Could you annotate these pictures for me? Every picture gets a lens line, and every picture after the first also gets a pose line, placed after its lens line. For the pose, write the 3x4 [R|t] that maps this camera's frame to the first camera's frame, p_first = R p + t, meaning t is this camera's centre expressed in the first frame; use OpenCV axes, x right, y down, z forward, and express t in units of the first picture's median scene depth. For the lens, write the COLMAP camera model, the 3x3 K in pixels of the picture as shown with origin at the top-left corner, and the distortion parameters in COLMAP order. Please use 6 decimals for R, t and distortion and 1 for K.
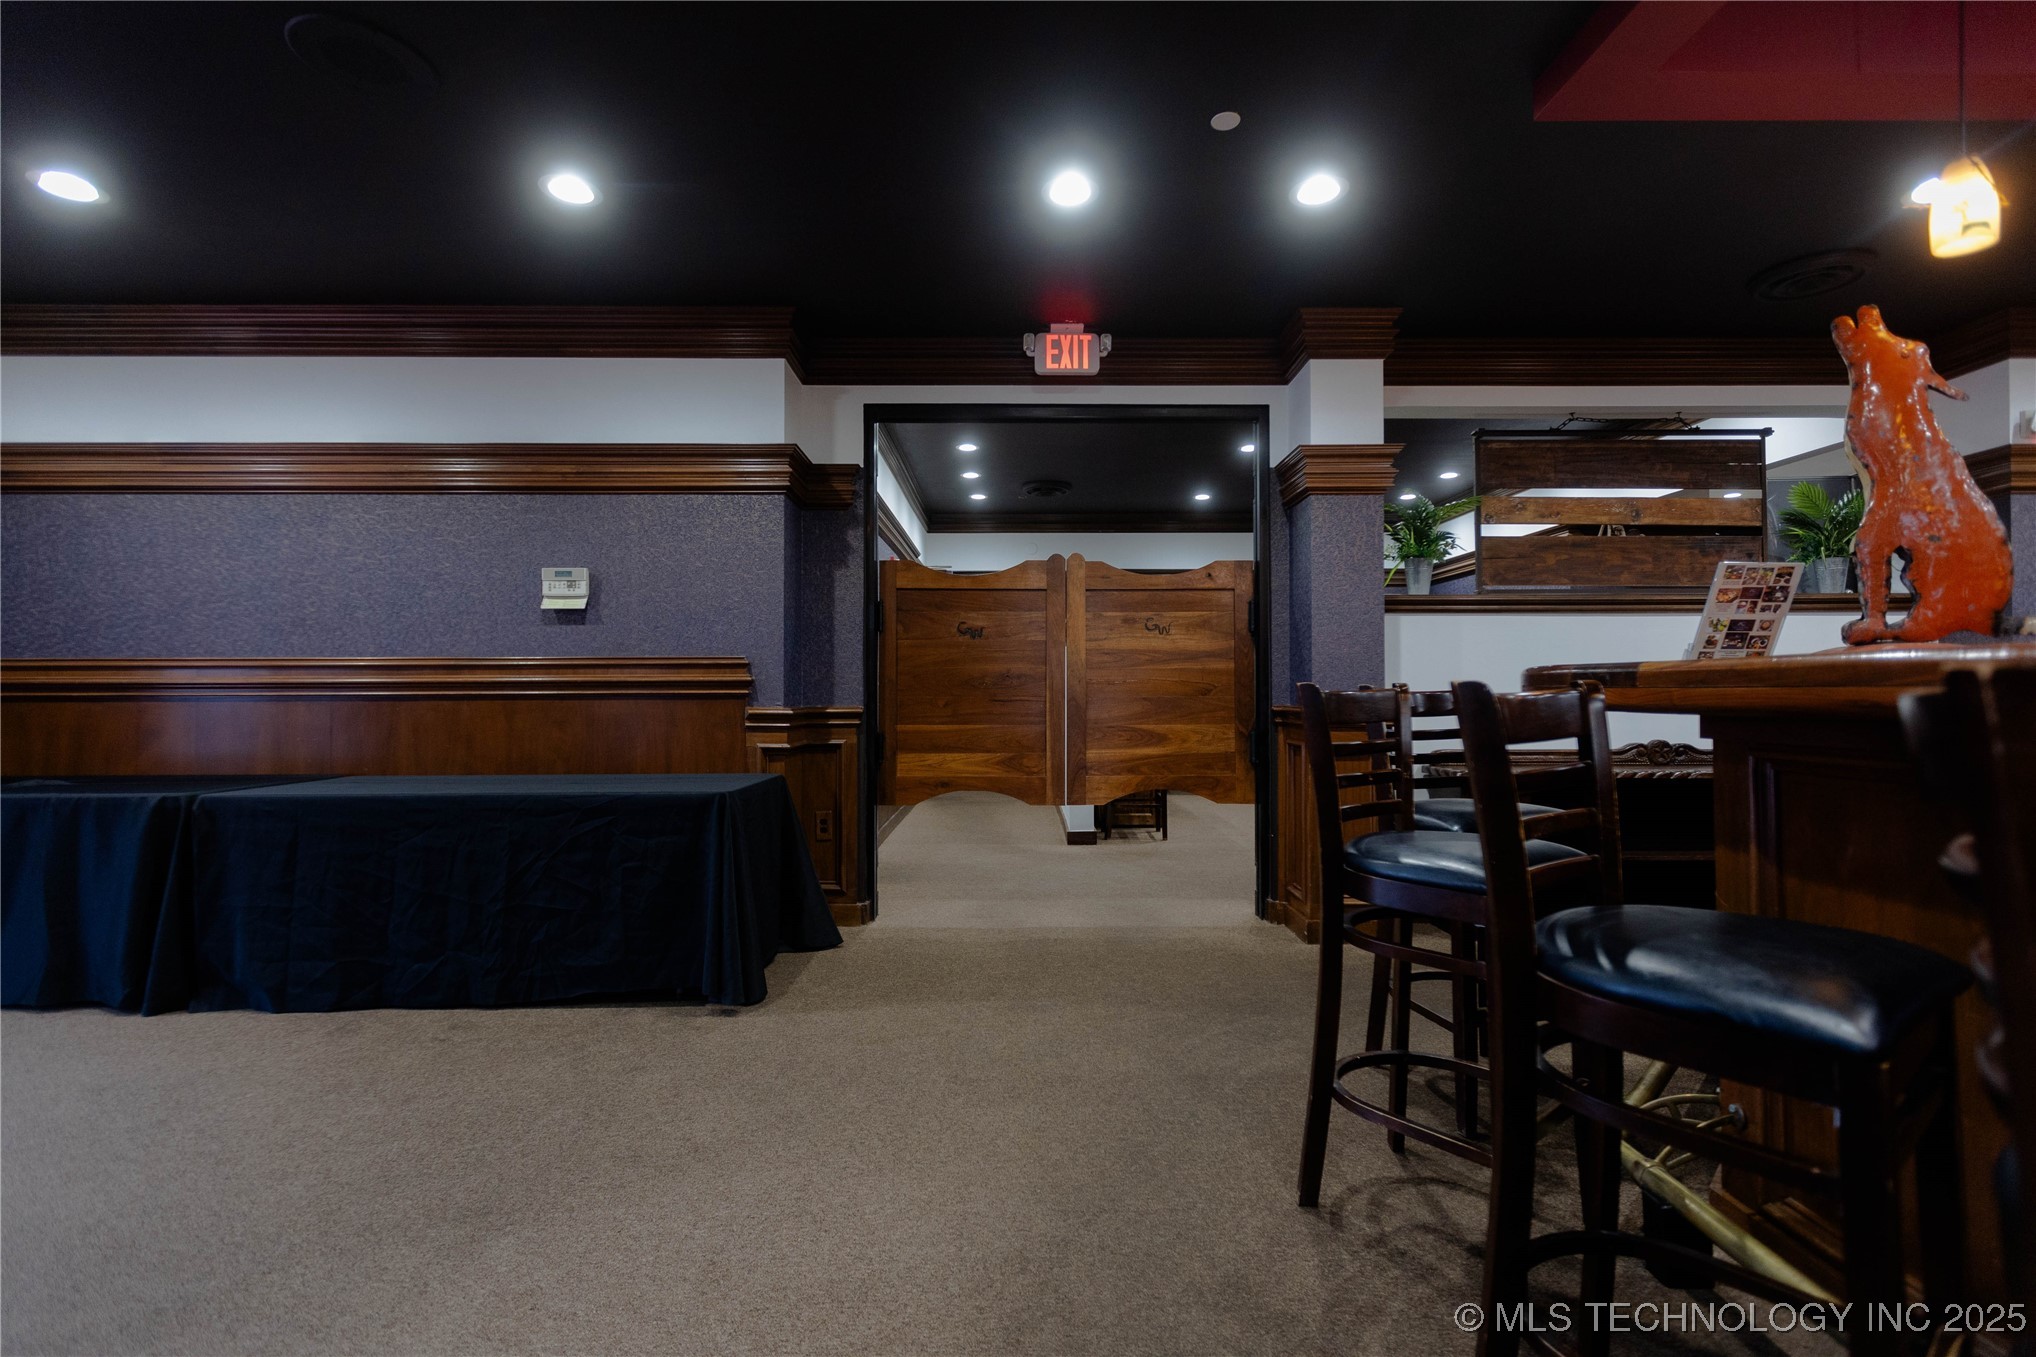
lens RADIAL K [[916.5, 0, 1018.0], [0, 916.5, 678.5], [0, 0, 1]] dist [0.000699, -0.000087]
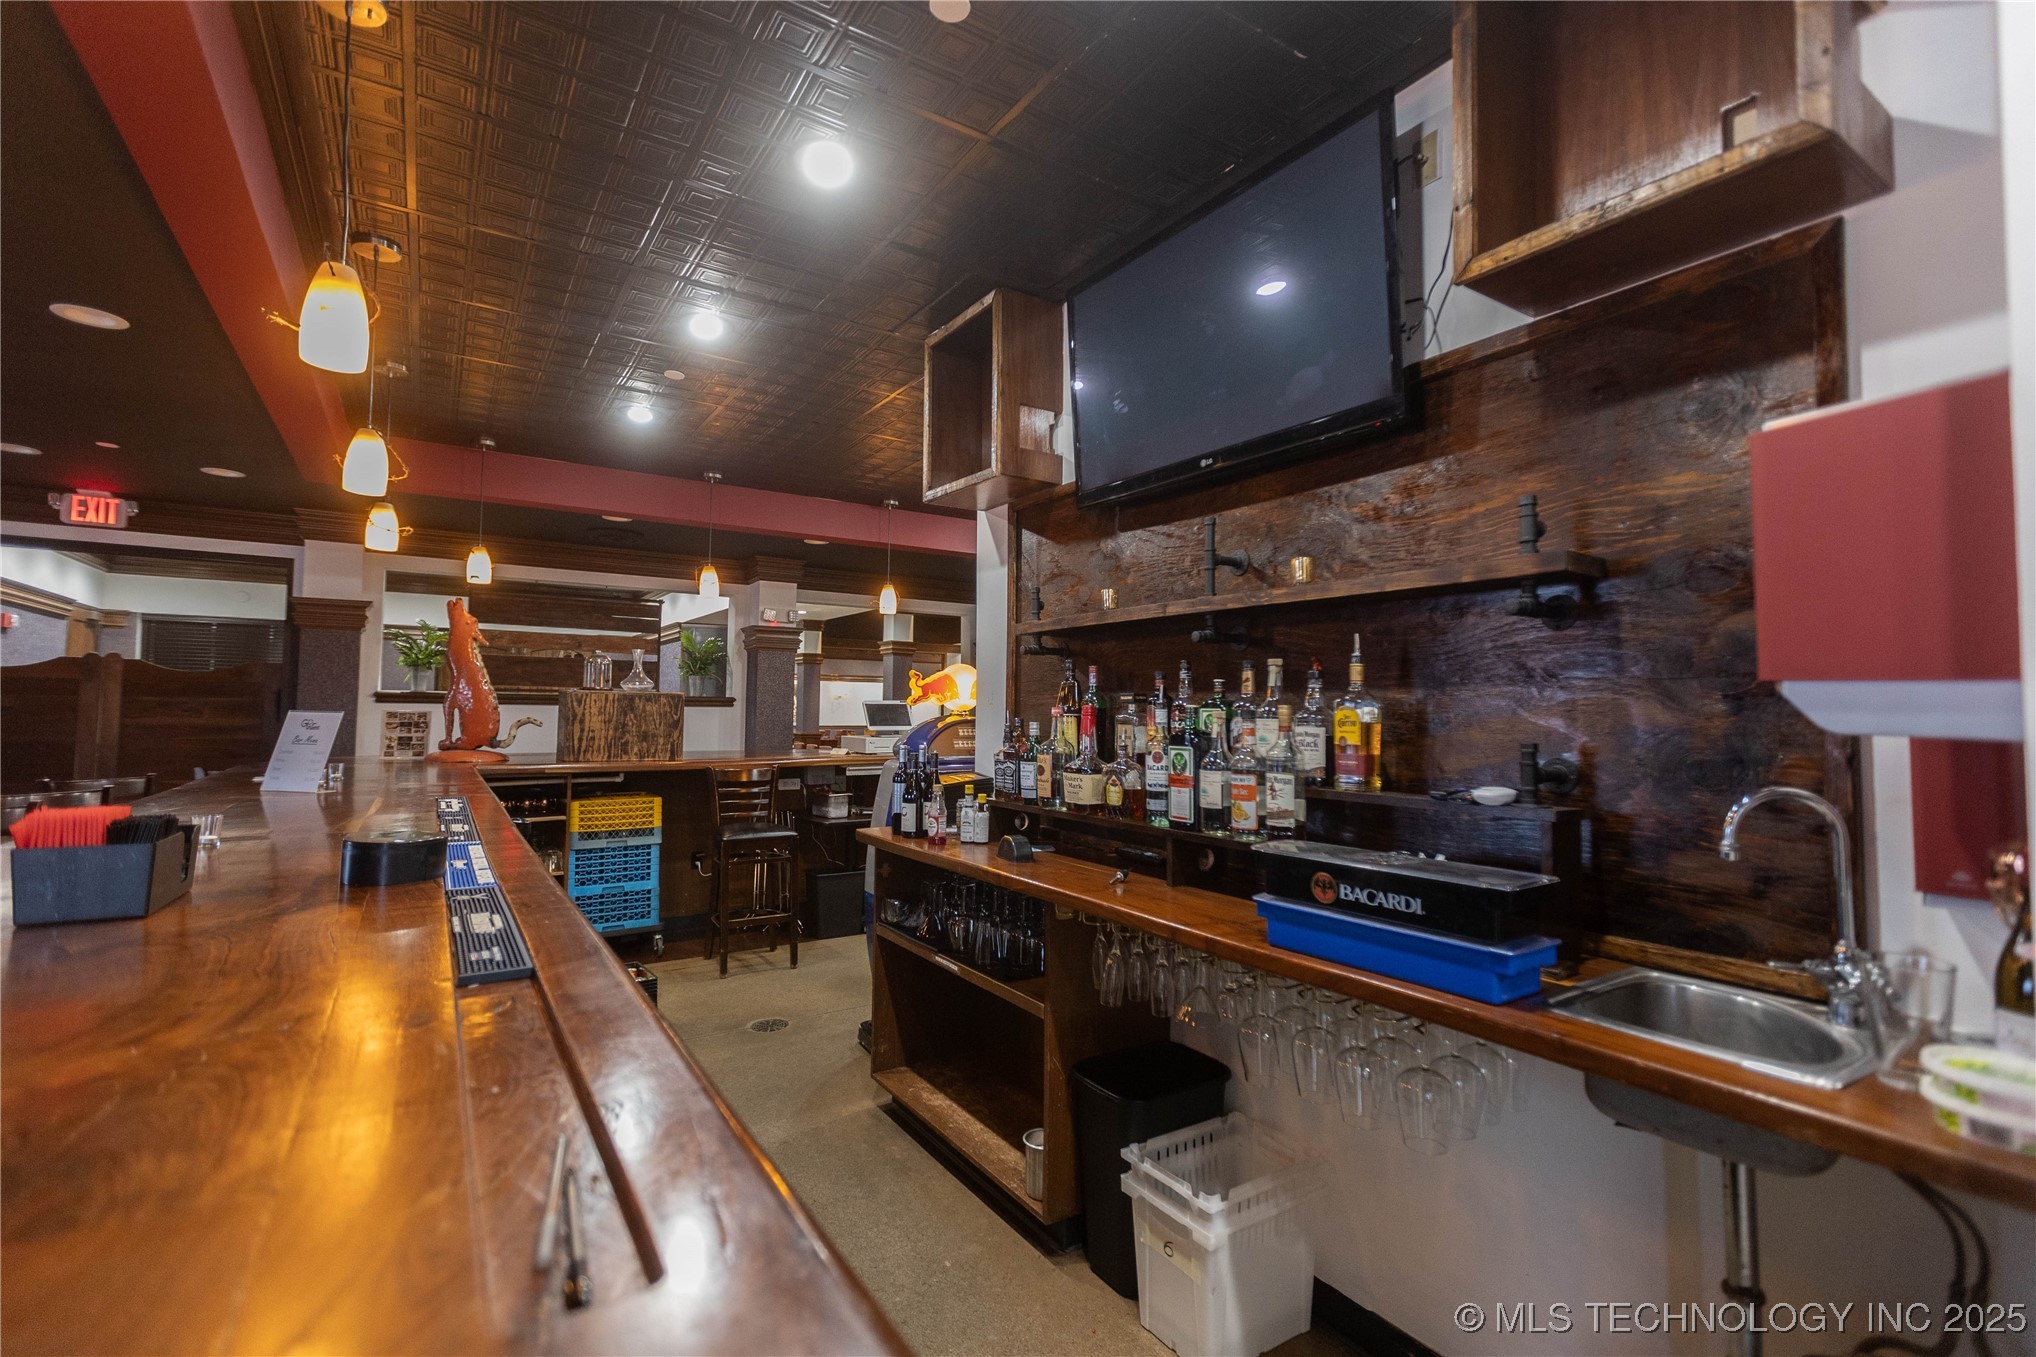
lens RADIAL K [[916.5, 0, 1018.0], [0, 916.5, 678.5], [0, 0, 1]] dist [0.000699, -0.000087]
pose [[0.847728, 0.031344, 0.529505, 0.470995], [-0.022695, 0.999482, -0.022831, -0.098270], [-0.529946, 0.007338, 0.848000, -0.824322]]
